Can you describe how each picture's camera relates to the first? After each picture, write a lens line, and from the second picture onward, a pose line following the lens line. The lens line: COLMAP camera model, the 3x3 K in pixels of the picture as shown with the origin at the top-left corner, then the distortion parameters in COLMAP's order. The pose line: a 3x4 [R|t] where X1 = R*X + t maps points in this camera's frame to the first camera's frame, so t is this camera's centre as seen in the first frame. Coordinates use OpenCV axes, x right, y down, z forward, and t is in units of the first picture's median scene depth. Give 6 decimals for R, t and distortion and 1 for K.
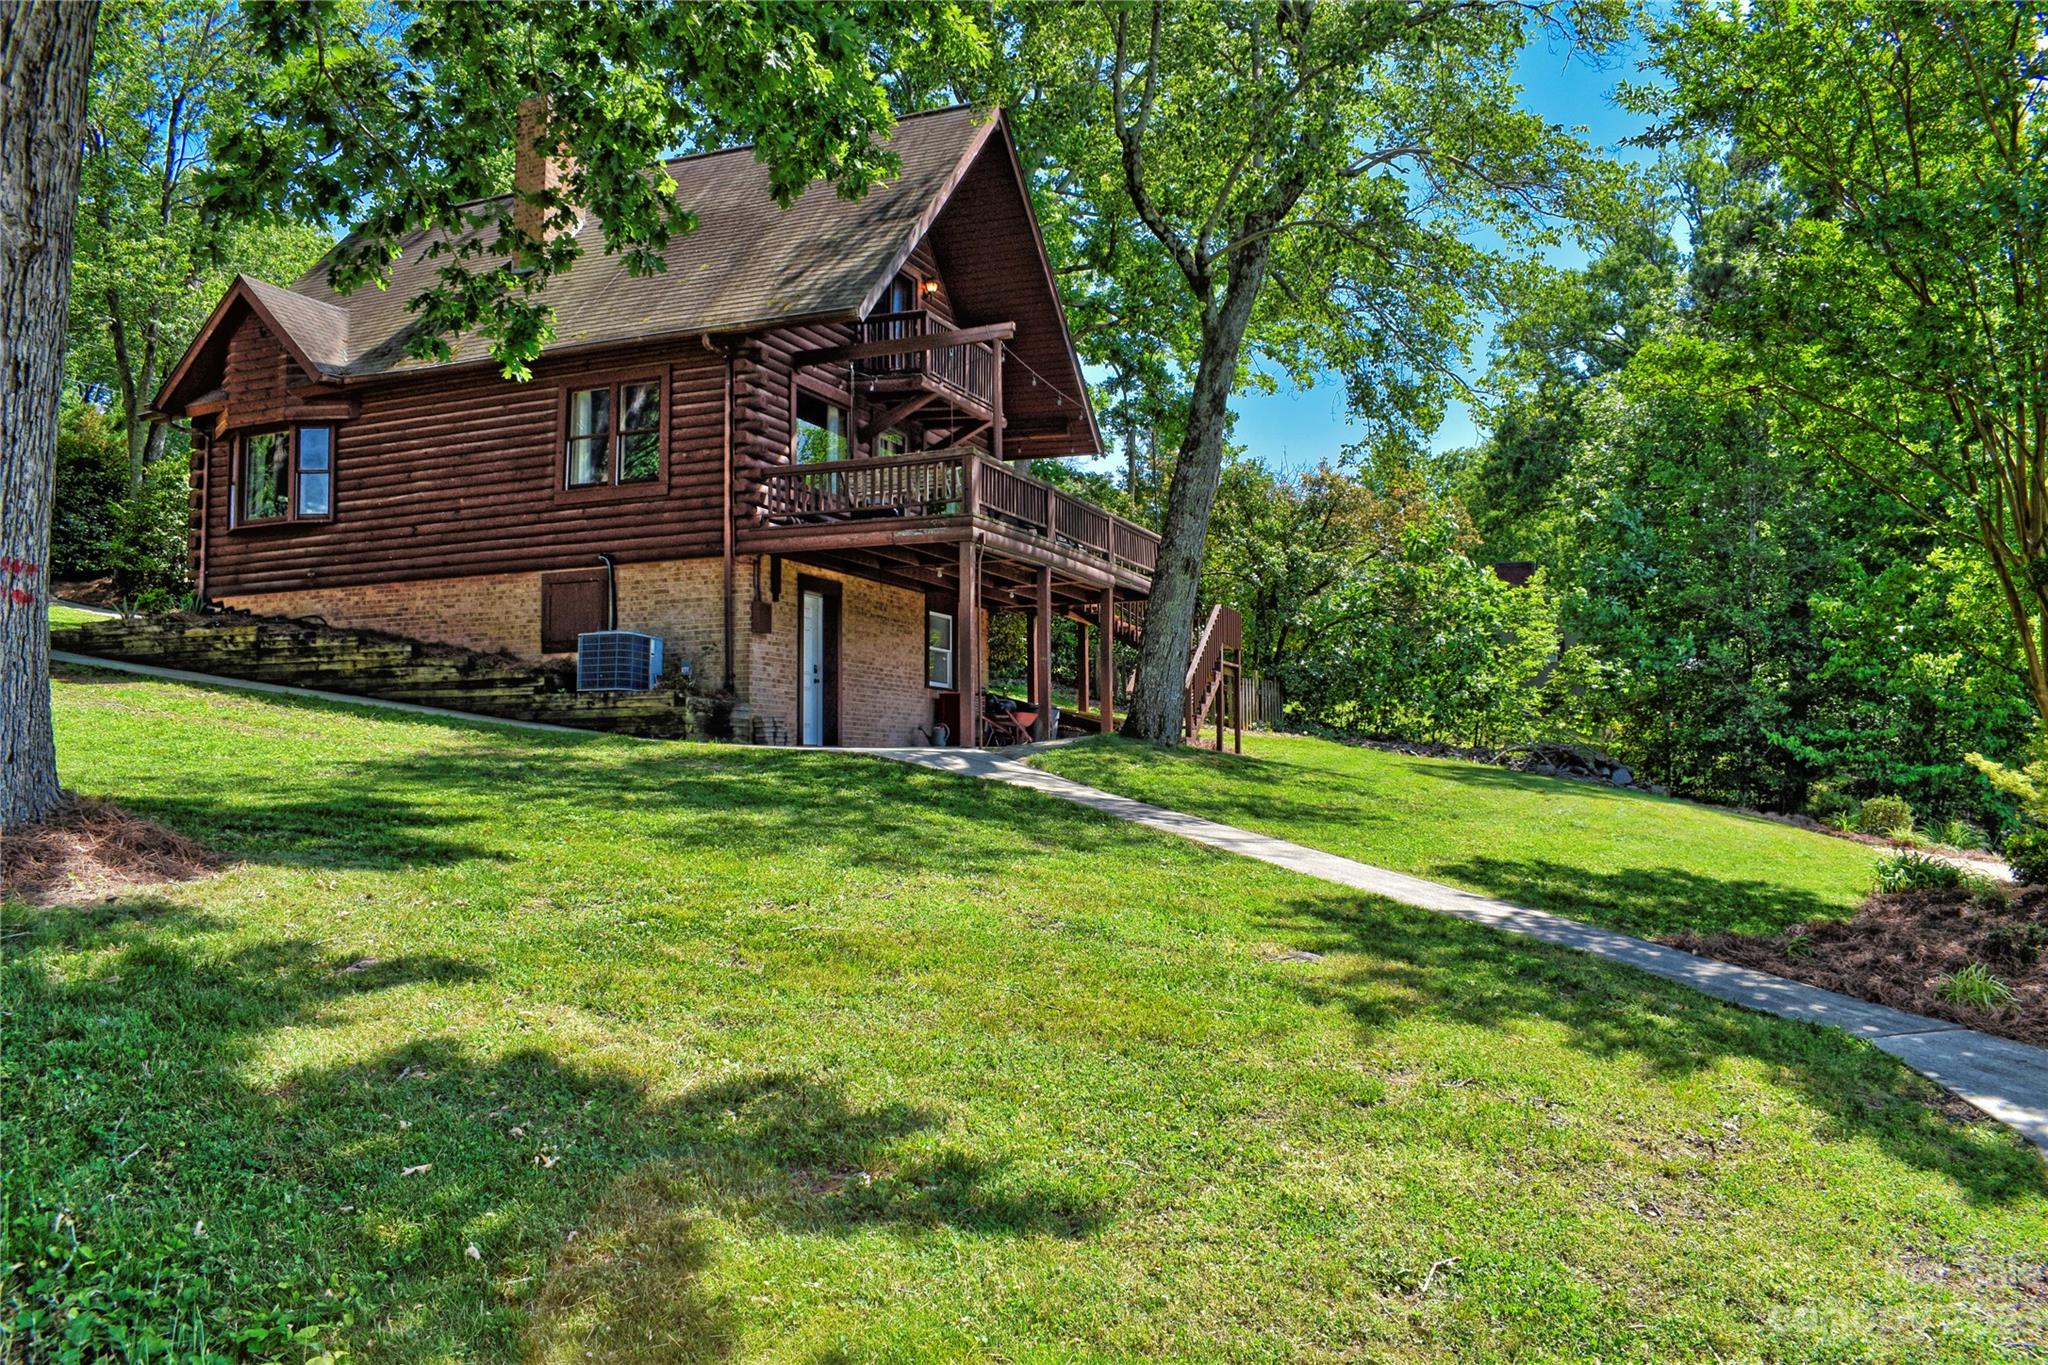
lens RADIAL K [[1597.3, 0, 1031.9], [0, 1597.3, 688.9], [0, 0, 1]] dist [-0.098232, 0.017162]
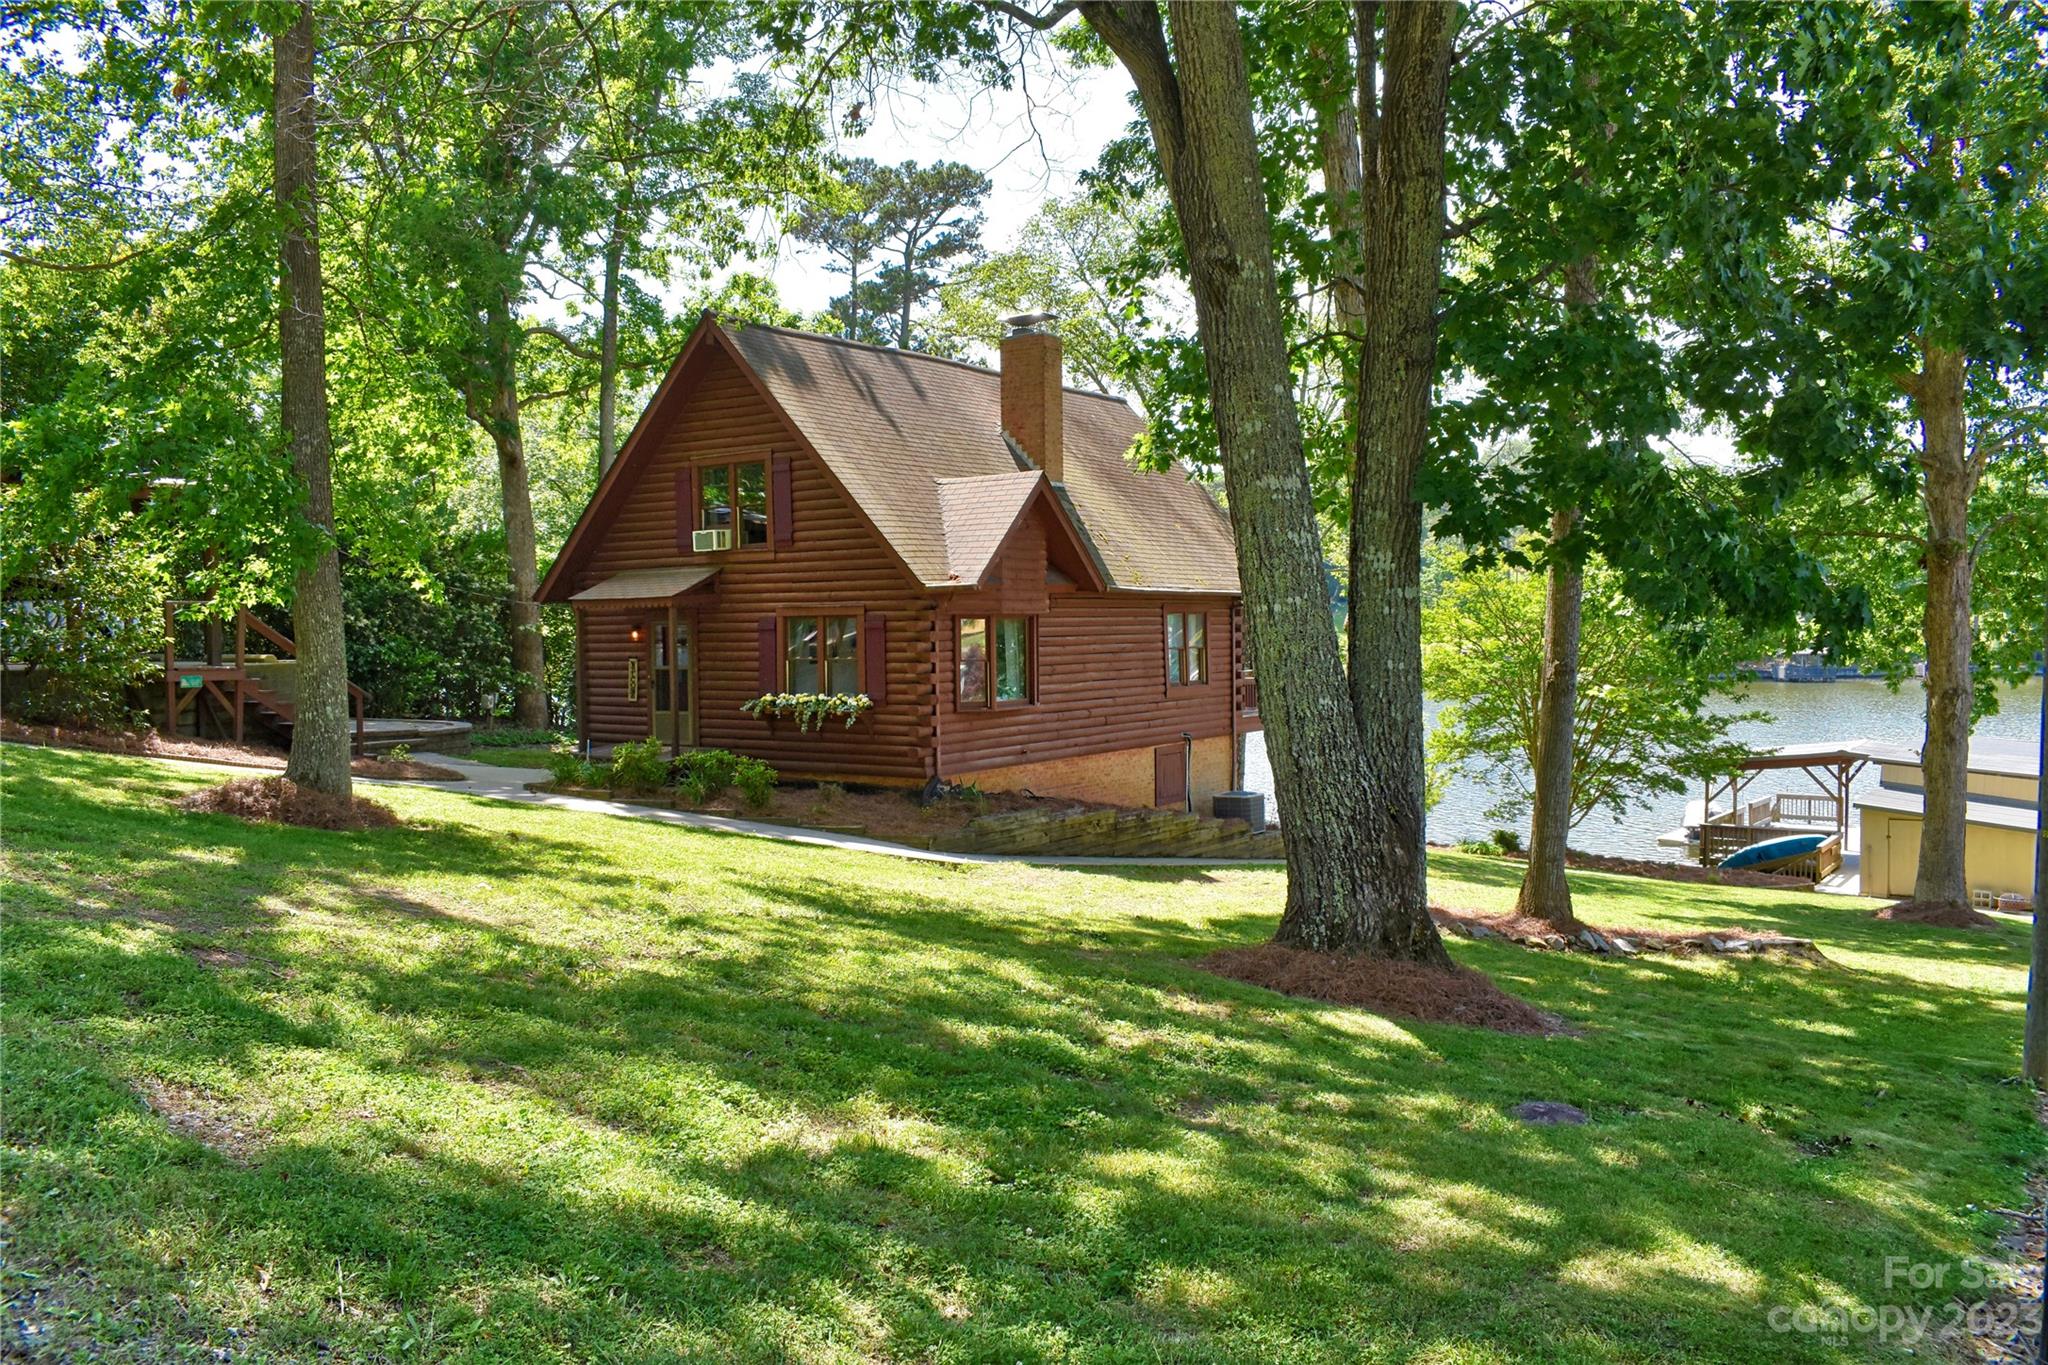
lens RADIAL K [[1597.3, 0, 1015.3], [0, 1597.3, 688.1], [0, 0, 1]] dist [-0.098232, 0.017162]
pose [[0.217167, -0.034209, 0.975535, -1.662702], [-0.048477, 0.997775, 0.045781, -0.180456], [-0.974930, -0.057233, 0.215025, 0.826074]]
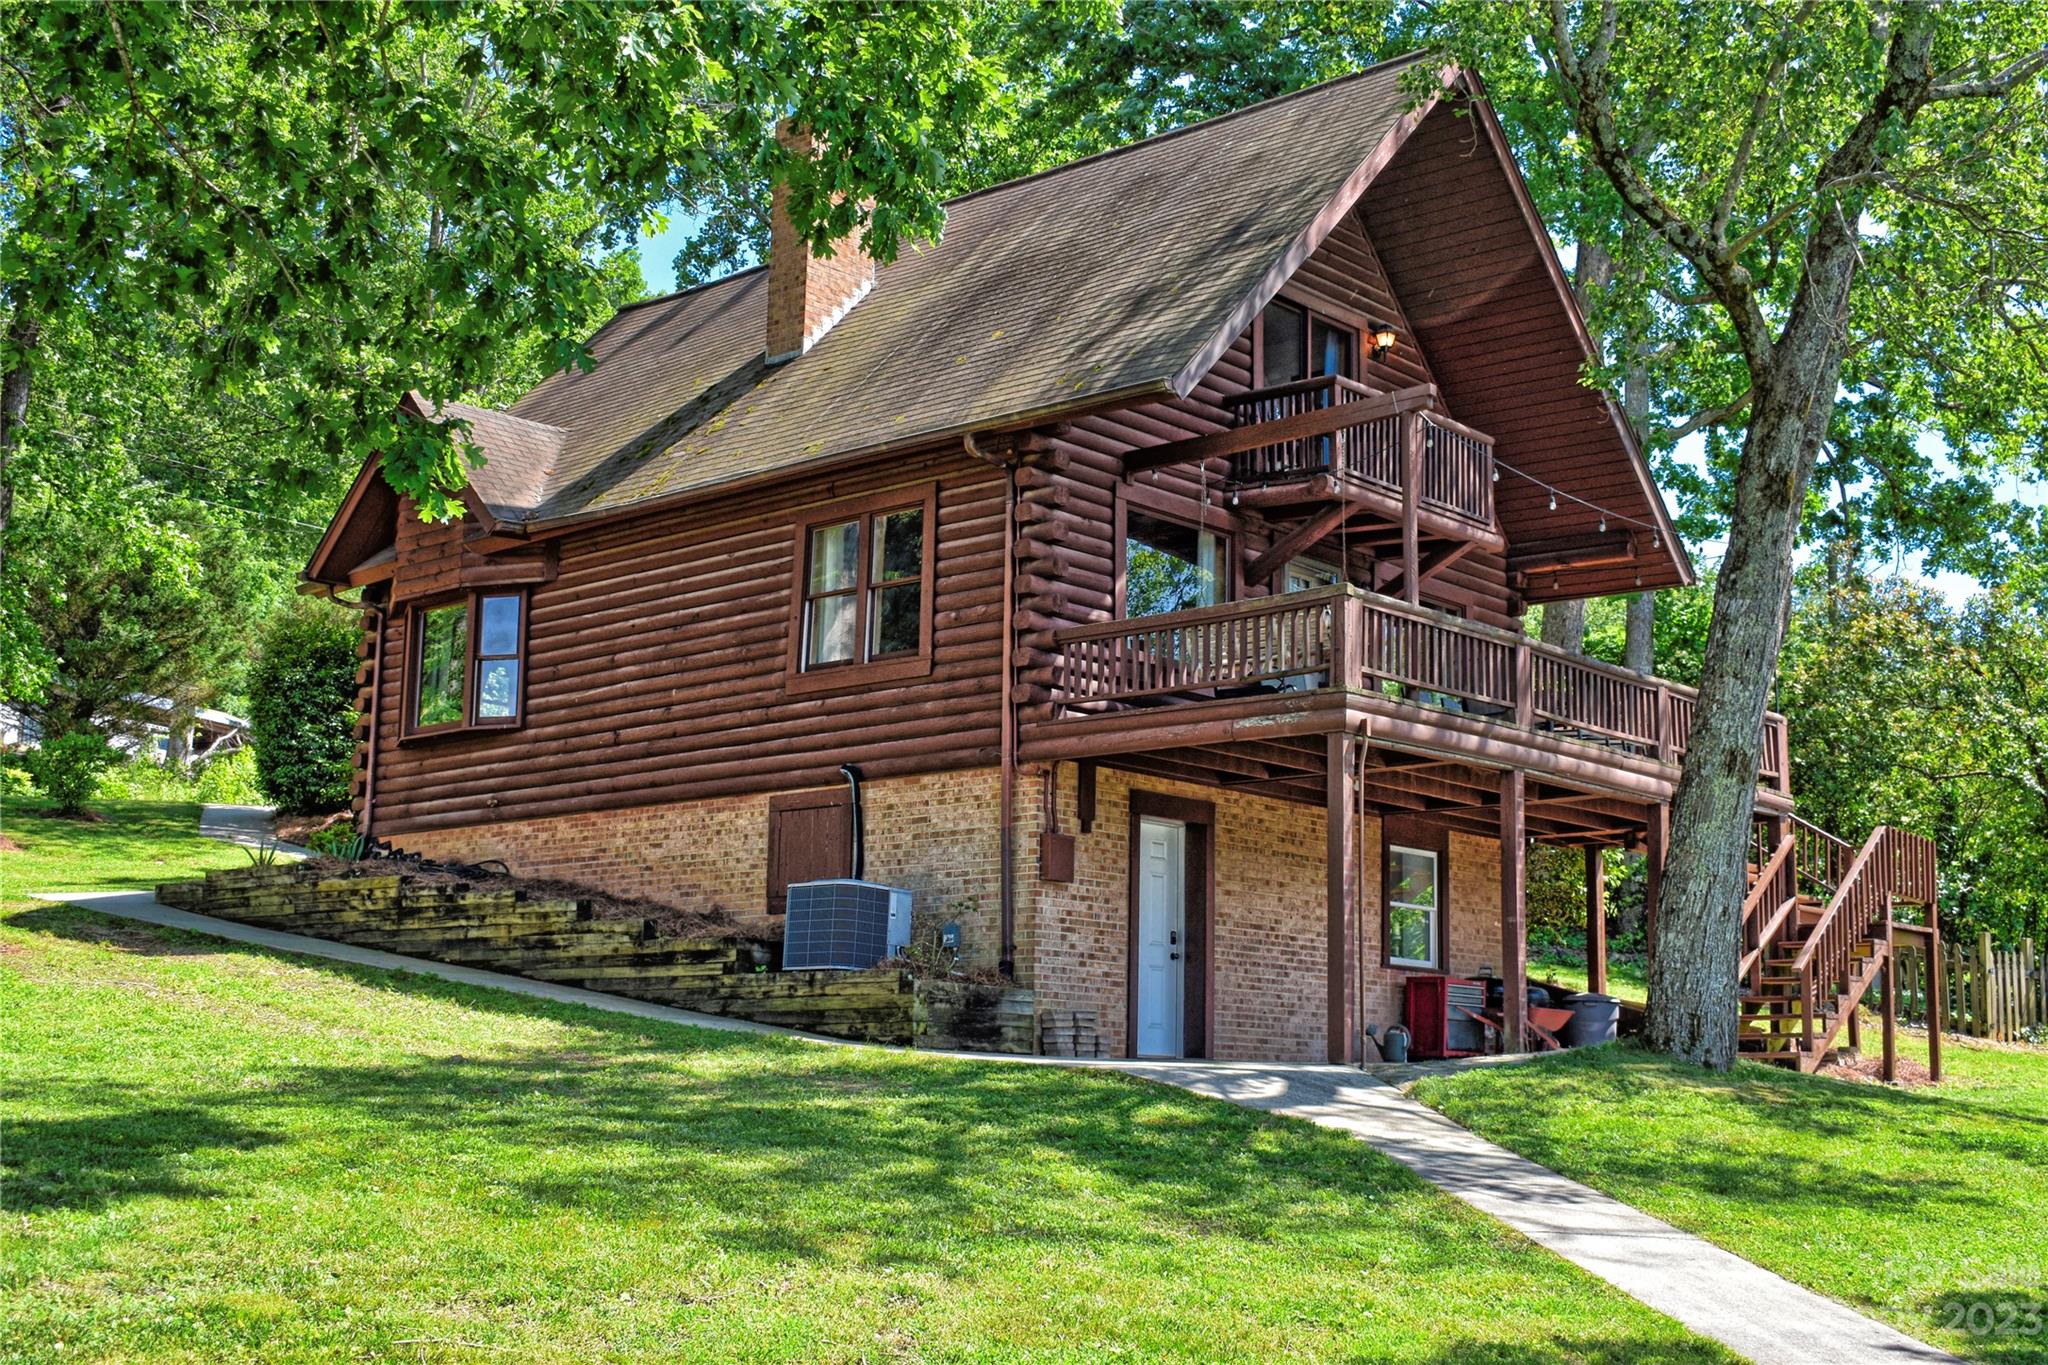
lens RADIAL K [[2440.7, 0, 1037.1], [0, 2440.7, 682.5], [0, 0, 1]] dist [-0.061050, 0.000000]
pose [[0.941381, -0.035524, -0.335471, 0.151084], [-0.004296, 0.993097, -0.117217, 0.000859], [0.337319, 0.111787, 0.934730, 0.054456]]
